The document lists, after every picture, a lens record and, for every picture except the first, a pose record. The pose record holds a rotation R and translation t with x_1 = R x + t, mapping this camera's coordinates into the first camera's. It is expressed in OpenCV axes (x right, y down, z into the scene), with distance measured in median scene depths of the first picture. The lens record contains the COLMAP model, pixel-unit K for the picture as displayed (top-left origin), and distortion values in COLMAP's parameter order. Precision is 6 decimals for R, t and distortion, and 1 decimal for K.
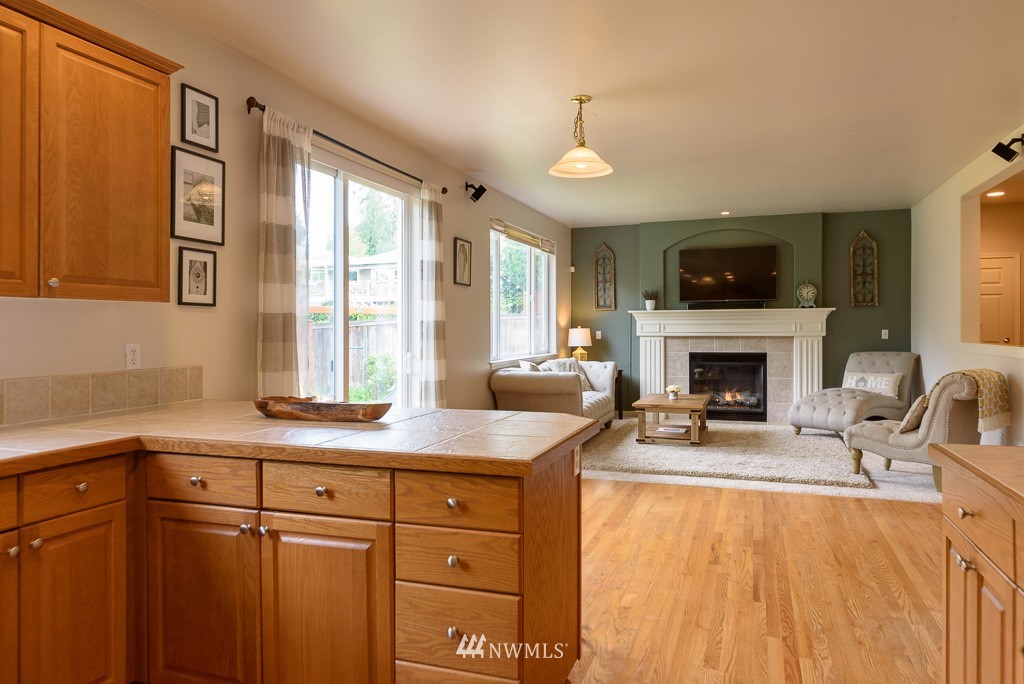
lens RADIAL K [[673.4, 0, 509.0], [0, 673.4, 335.1], [0, 0, 1]] dist [0.002126, 0.000873]
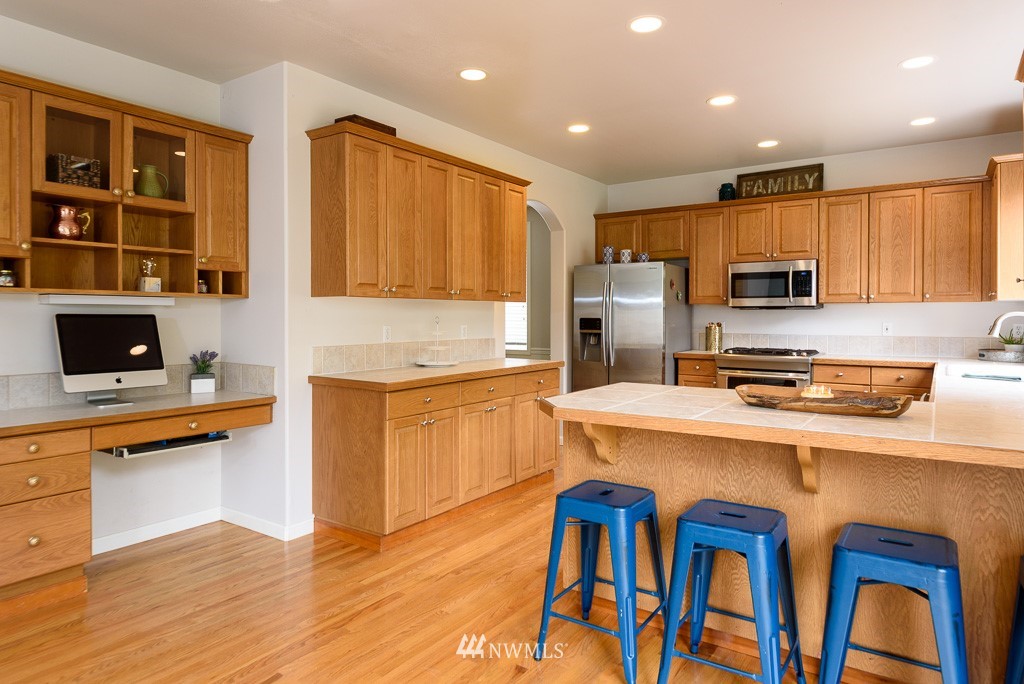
lens RADIAL K [[624.0, 0, 502.8], [0, 624.0, 322.3], [0, 0, 1]] dist [0.002533, -0.007321]
pose [[-0.963784, 0.004954, 0.266639, -0.066408], [0.010723, 0.999739, 0.020187, -0.018634], [-0.266469, 0.022315, -0.963585, 1.576521]]
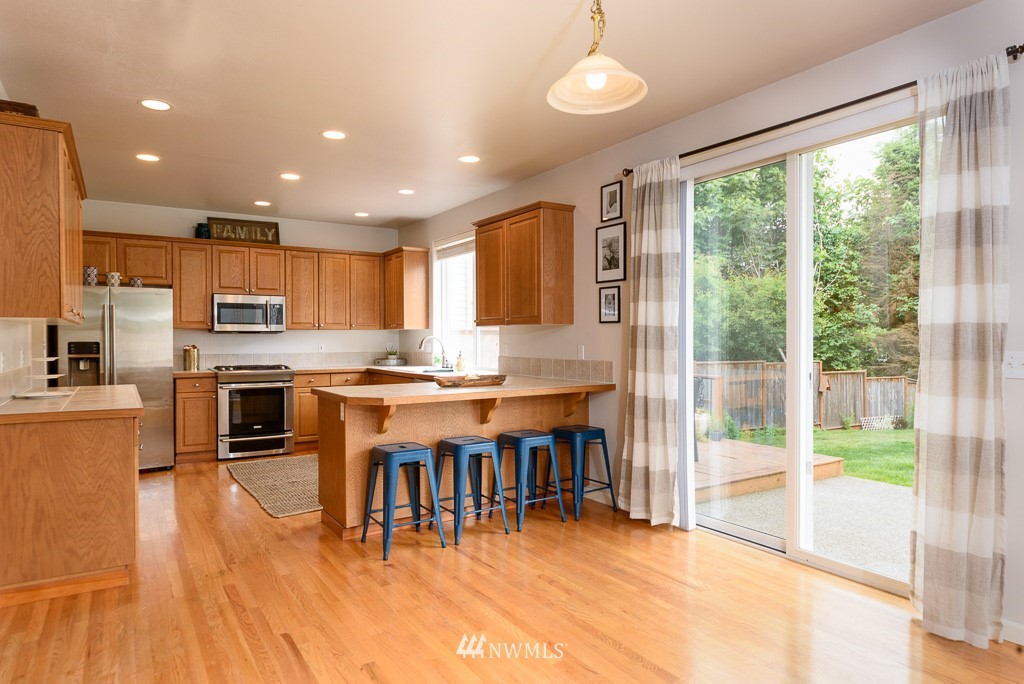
lens RADIAL K [[624.0, 0, 514.7], [0, 624.0, 344.0], [0, 0, 1]] dist [0.002533, -0.007321]
pose [[-0.606671, 0.017714, -0.794755, 0.839620], [-0.002092, 0.999713, 0.023880, -0.029675], [0.794950, 0.016150, -0.606460, 1.739771]]
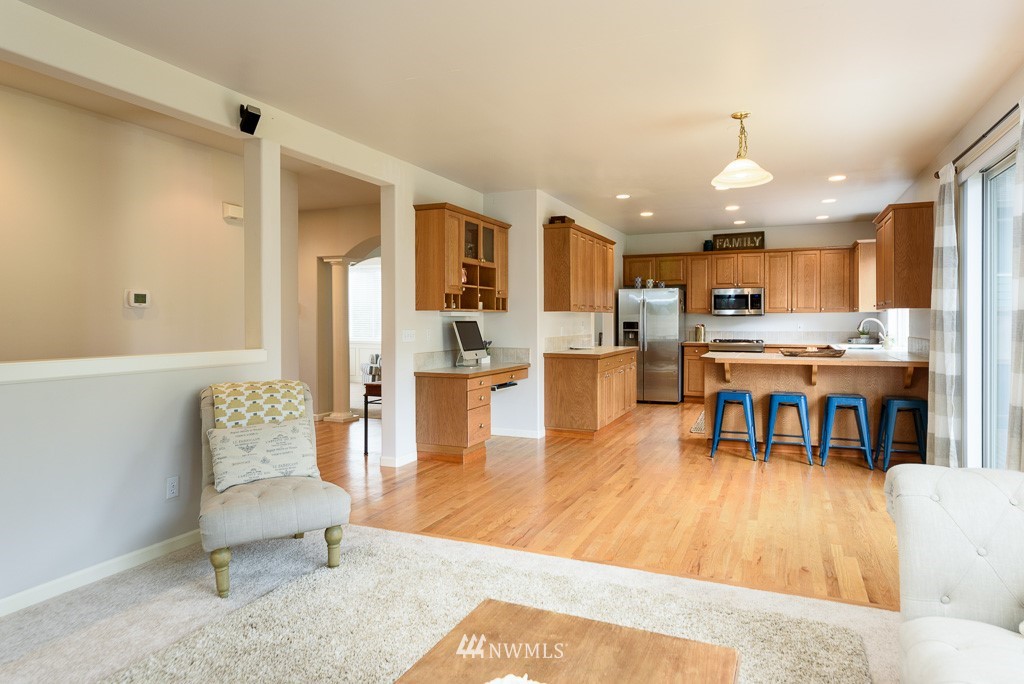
lens RADIAL K [[624.0, 0, 500.2], [0, 624.0, 324.9], [0, 0, 1]] dist [0.002533, -0.007321]
pose [[-0.996660, 0.010356, 0.080998, 0.561421], [0.012064, 0.999715, 0.020617, -0.046367], [-0.080762, 0.021525, -0.996501, 2.751594]]
